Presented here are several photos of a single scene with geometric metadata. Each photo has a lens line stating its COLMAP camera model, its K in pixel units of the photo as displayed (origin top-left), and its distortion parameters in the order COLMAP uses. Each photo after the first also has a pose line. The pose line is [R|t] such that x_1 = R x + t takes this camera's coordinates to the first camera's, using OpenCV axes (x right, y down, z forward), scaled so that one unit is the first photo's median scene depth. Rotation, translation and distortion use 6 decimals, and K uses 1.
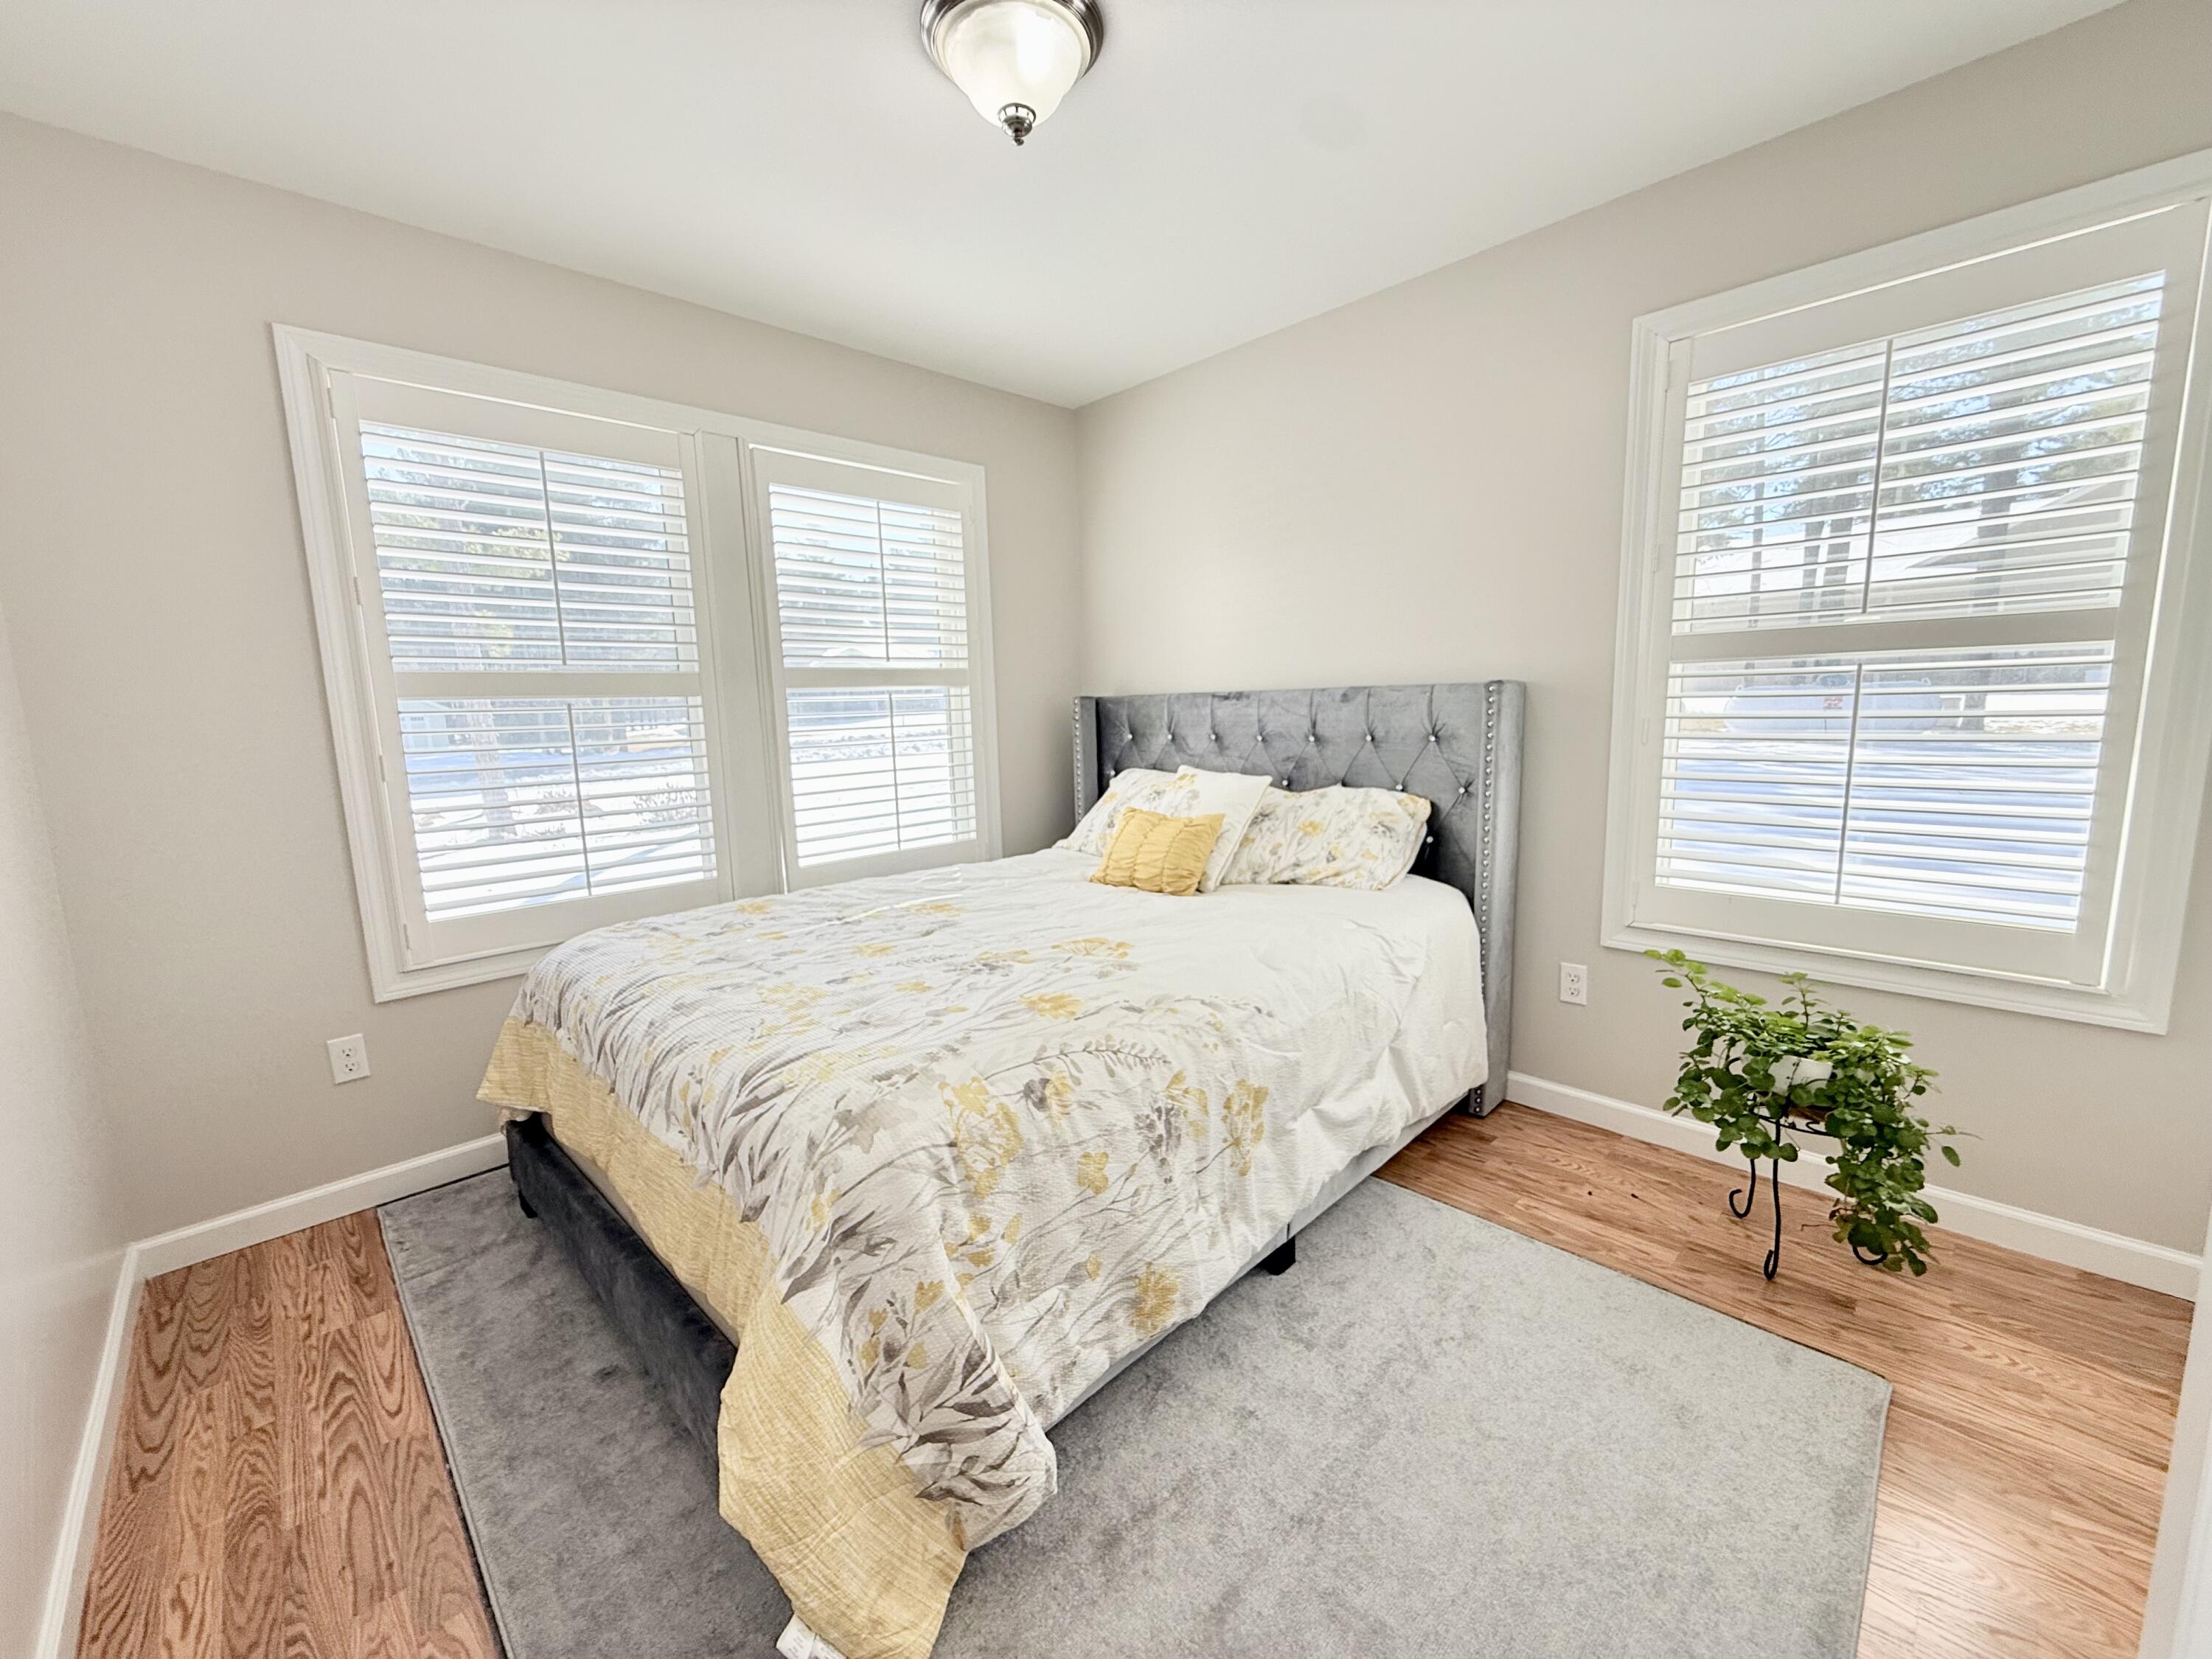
lens RADIAL K [[882.0, 0, 1104.3], [0, 882.0, 831.1], [0, 0, 1]] dist [0.001025, -0.000048]
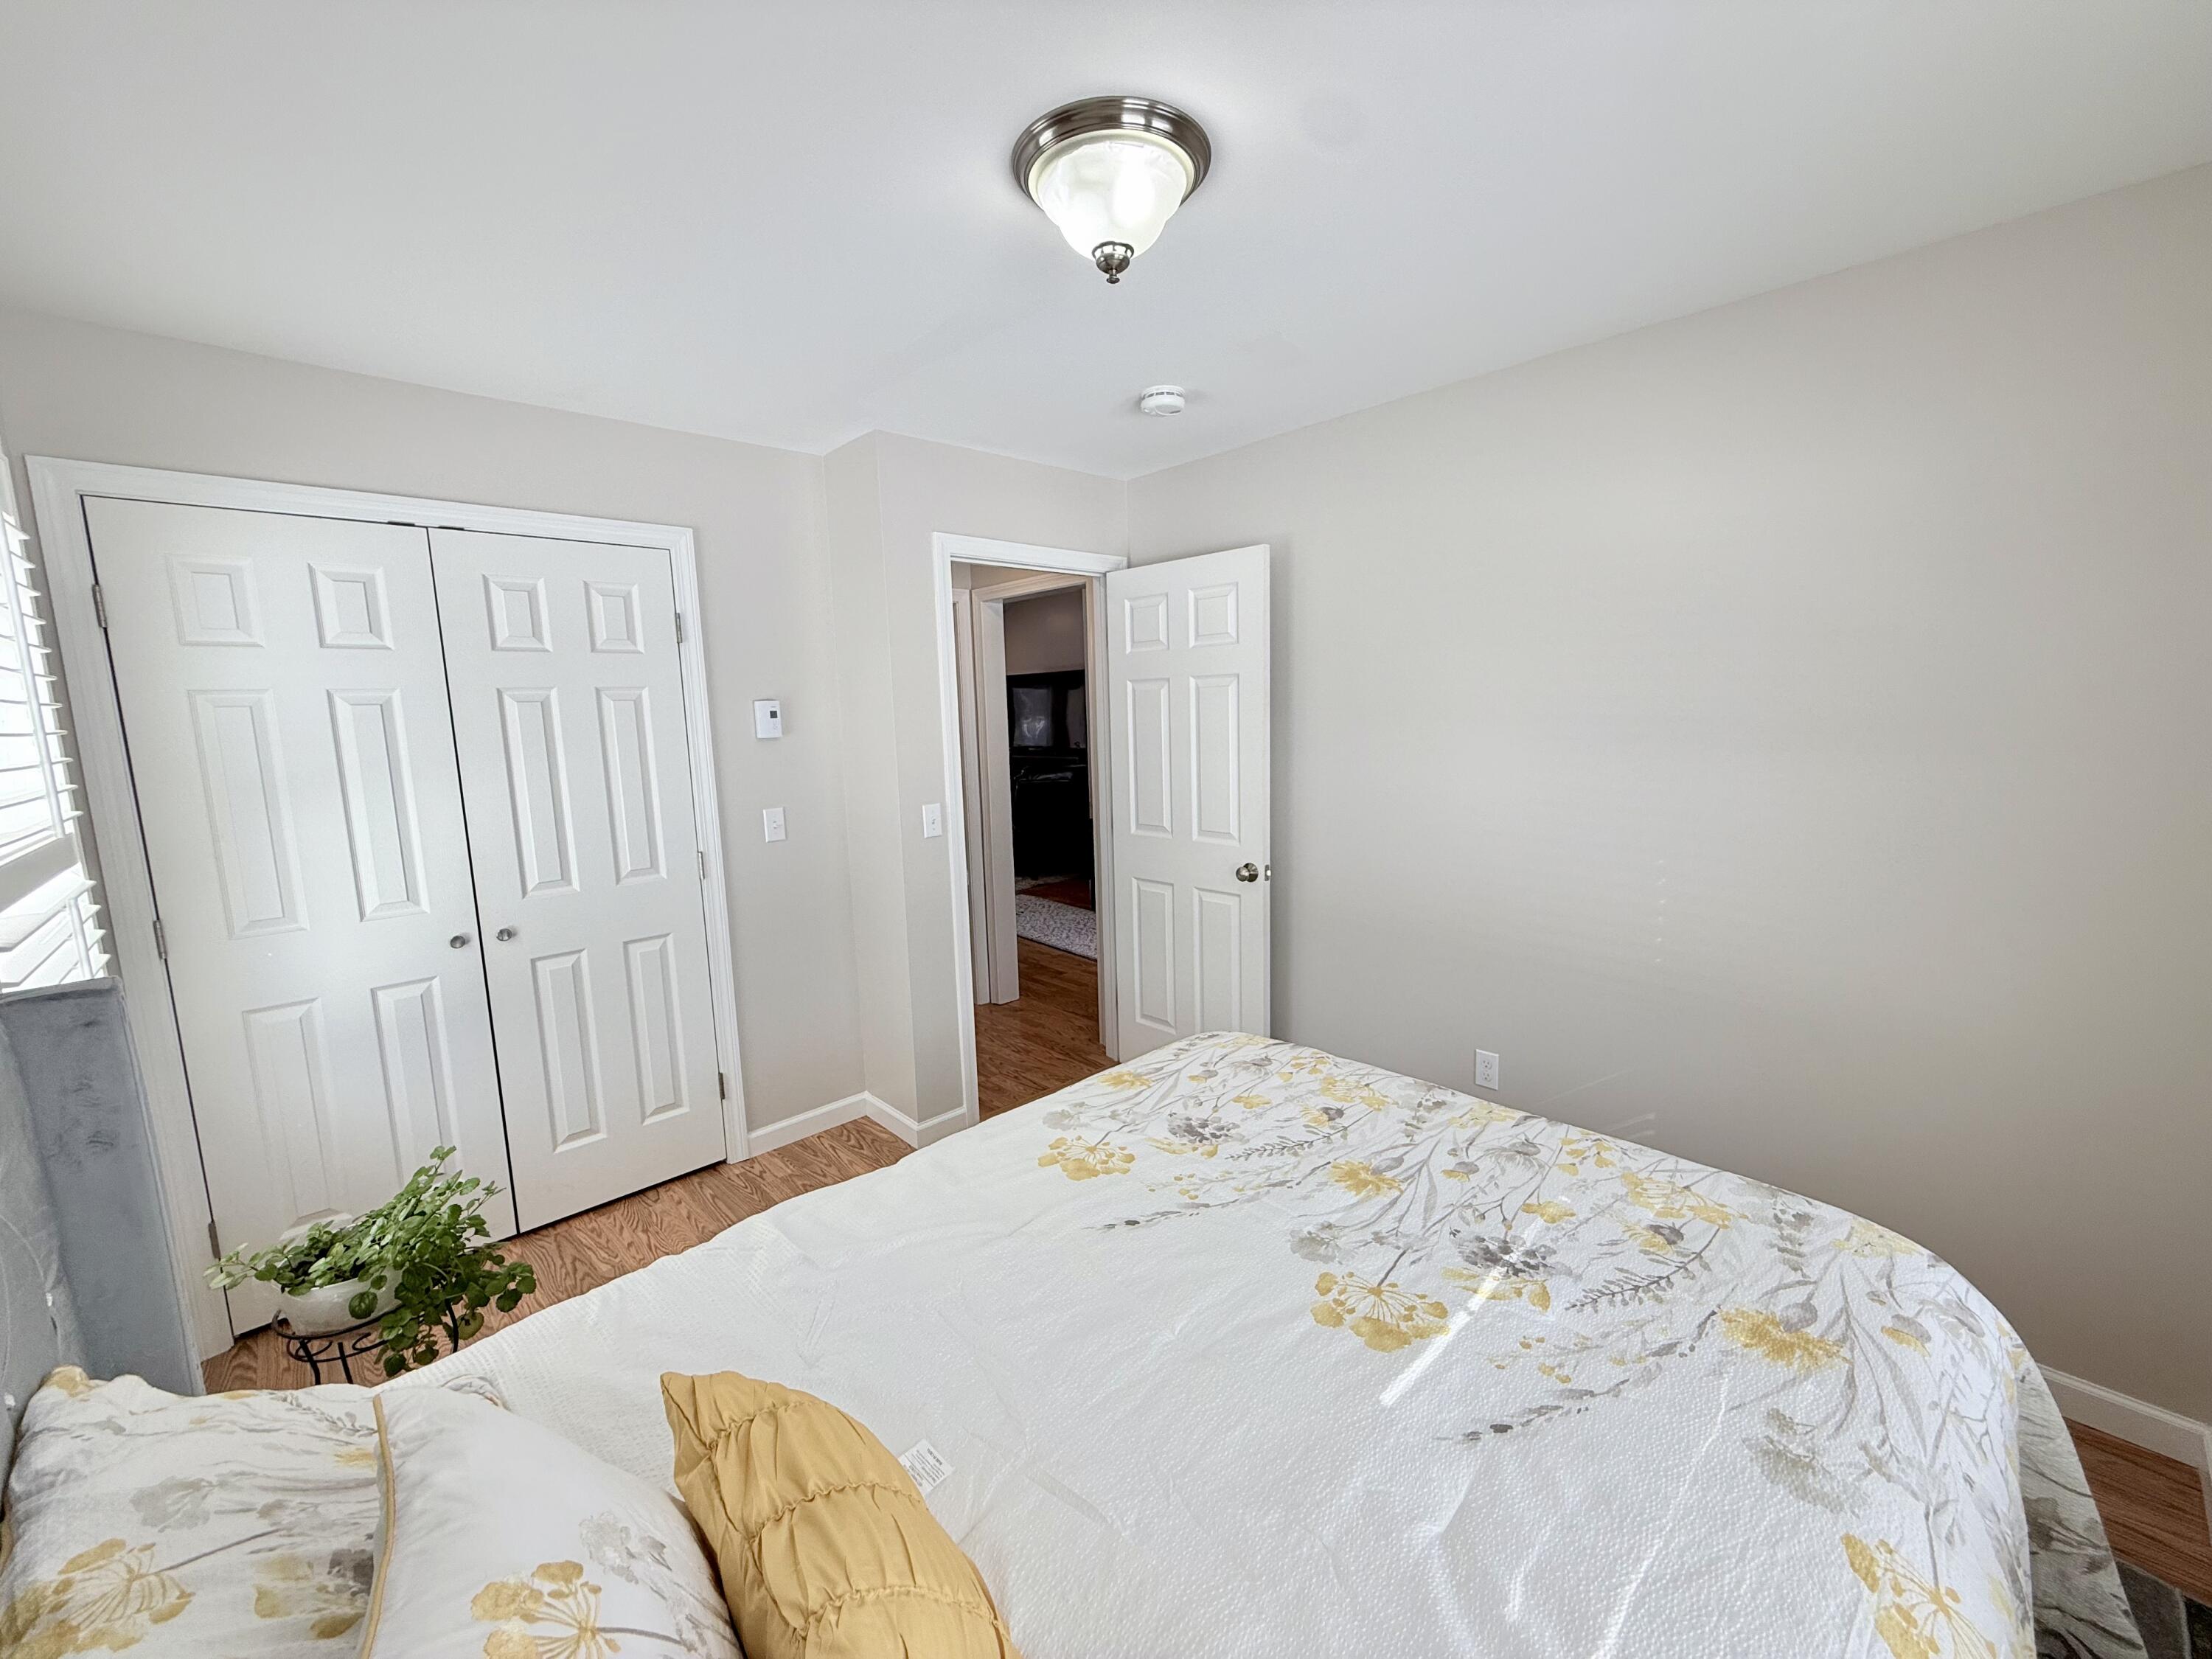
lens RADIAL K [[882.0, 0, 1104.3], [0, 882.0, 831.1], [0, 0, 1]] dist [0.001025, -0.000048]
pose [[-0.998300, 0.050866, 0.028446, -0.082349], [0.056745, 0.959647, 0.275423, -0.473879], [-0.013288, 0.276569, -0.960902, 2.010298]]
